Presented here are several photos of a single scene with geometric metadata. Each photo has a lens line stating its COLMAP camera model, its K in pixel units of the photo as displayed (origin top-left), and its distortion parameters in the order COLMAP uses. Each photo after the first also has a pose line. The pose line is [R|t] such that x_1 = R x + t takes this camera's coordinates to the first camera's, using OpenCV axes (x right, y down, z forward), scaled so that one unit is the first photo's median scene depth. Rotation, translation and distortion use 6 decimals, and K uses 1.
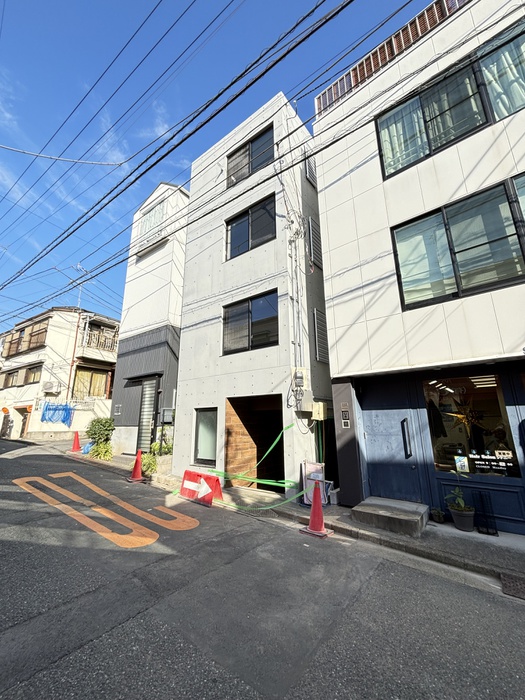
lens RADIAL K [[281.9, 0, 262.2], [0, 281.9, 346.4], [0, 0, 1]] dist [-0.000279, -0.000192]
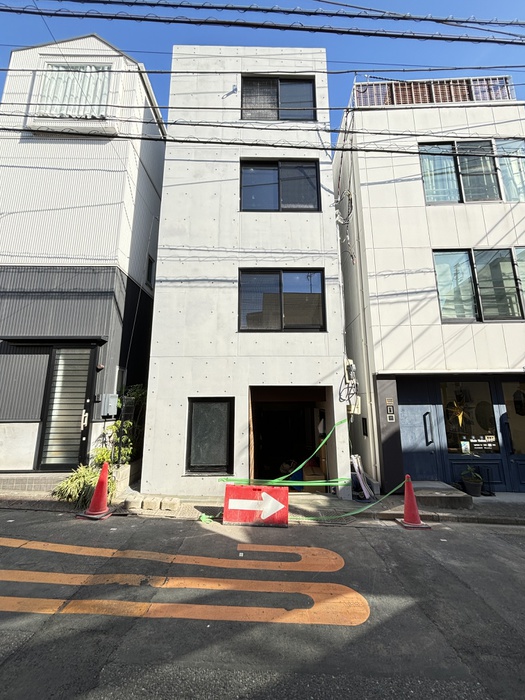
lens RADIAL K [[281.9, 0, 261.9], [0, 281.9, 347.5], [0, 0, 1]] dist [-0.000279, -0.000192]
pose [[0.792611, 0.125920, 0.596584, -0.786408], [-0.160548, 0.987016, 0.004973, 0.088599], [-0.588212, -0.099722, 0.802535, 0.474672]]
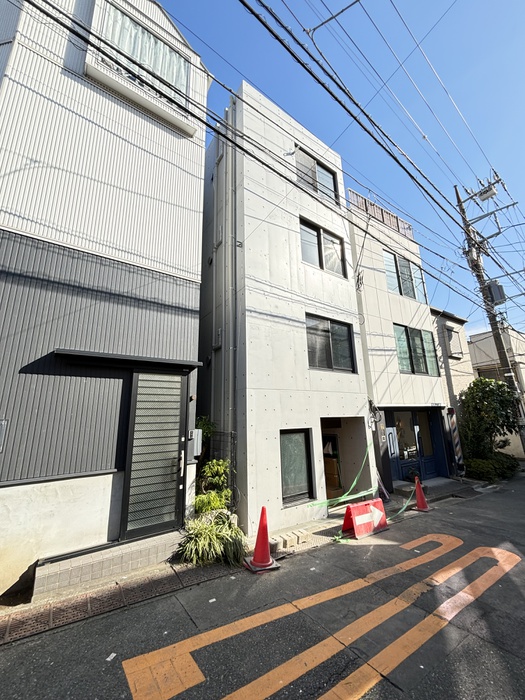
lens RADIAL K [[281.9, 0, 263.6], [0, 281.9, 348.9], [0, 0, 1]] dist [-0.000279, -0.000192]
pose [[0.302585, 0.229419, 0.925099, -1.452313], [-0.219934, 0.961211, -0.166438, 0.215906], [-0.927400, -0.153099, 0.341306, 1.197552]]
